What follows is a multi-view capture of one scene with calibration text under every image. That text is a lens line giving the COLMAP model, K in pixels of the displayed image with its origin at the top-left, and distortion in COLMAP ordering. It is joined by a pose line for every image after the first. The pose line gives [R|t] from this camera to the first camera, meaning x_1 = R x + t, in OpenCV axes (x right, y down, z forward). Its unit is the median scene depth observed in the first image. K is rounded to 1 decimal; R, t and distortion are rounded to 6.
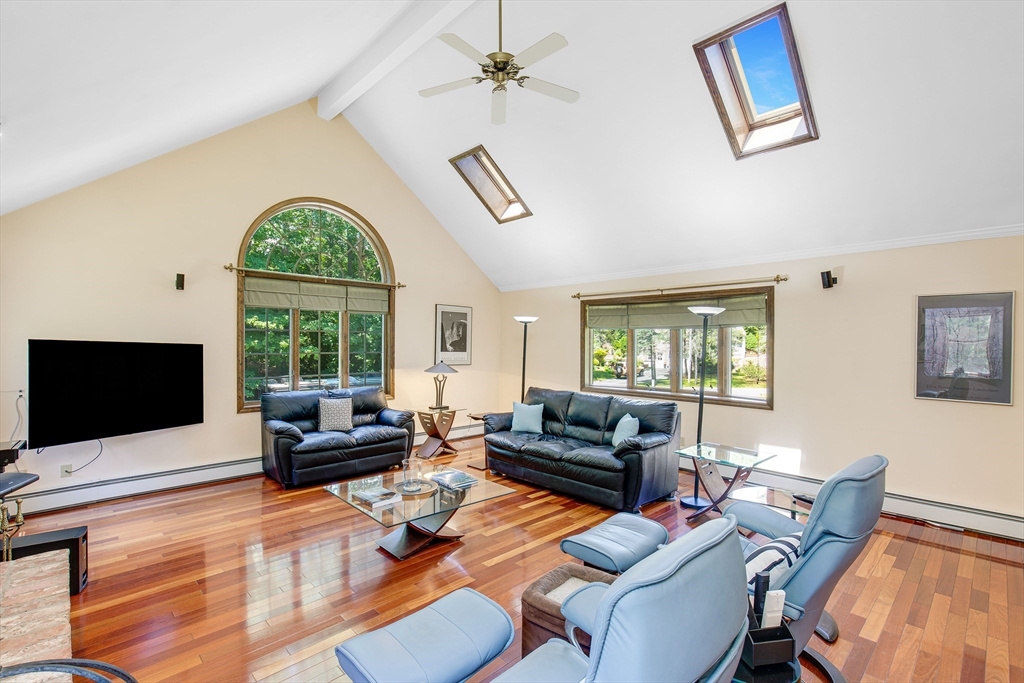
lens RADIAL K [[469.2, 0, 521.1], [0, 469.2, 346.6], [0, 0, 1]] dist [-0.002267, -0.000547]
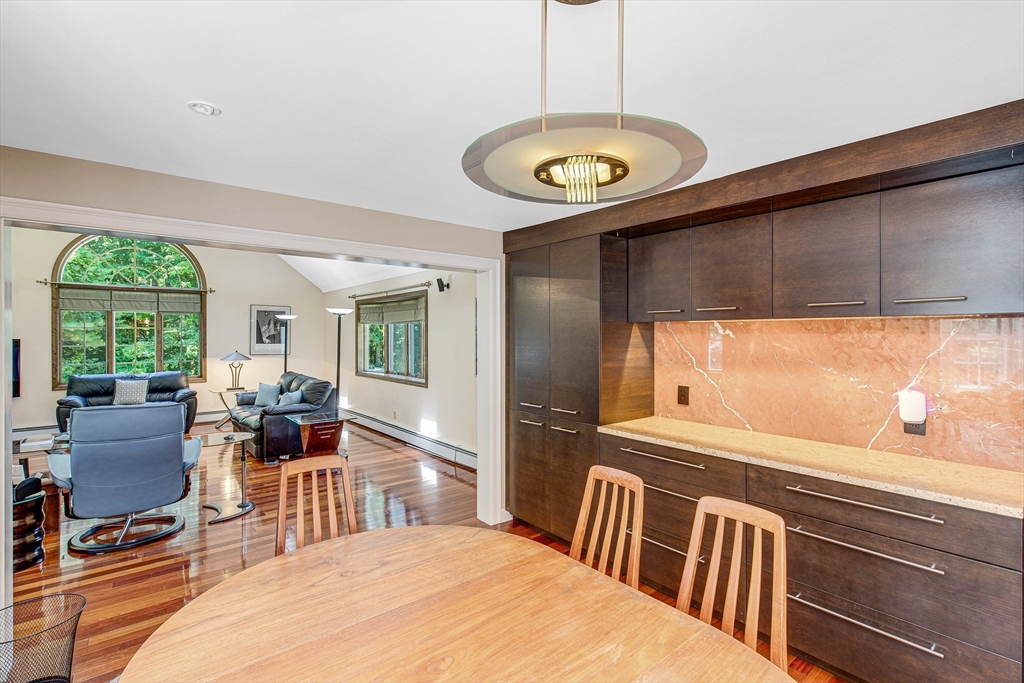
lens RADIAL K [[469.2, 0, 516.8], [0, 469.2, 344.5], [0, 0, 1]] dist [-0.002267, -0.000547]
pose [[0.994149, -0.005154, -0.107891, 0.704201], [0.006686, 0.999882, 0.013845, 0.000597], [0.107807, -0.014485, 0.994066, -0.150372]]
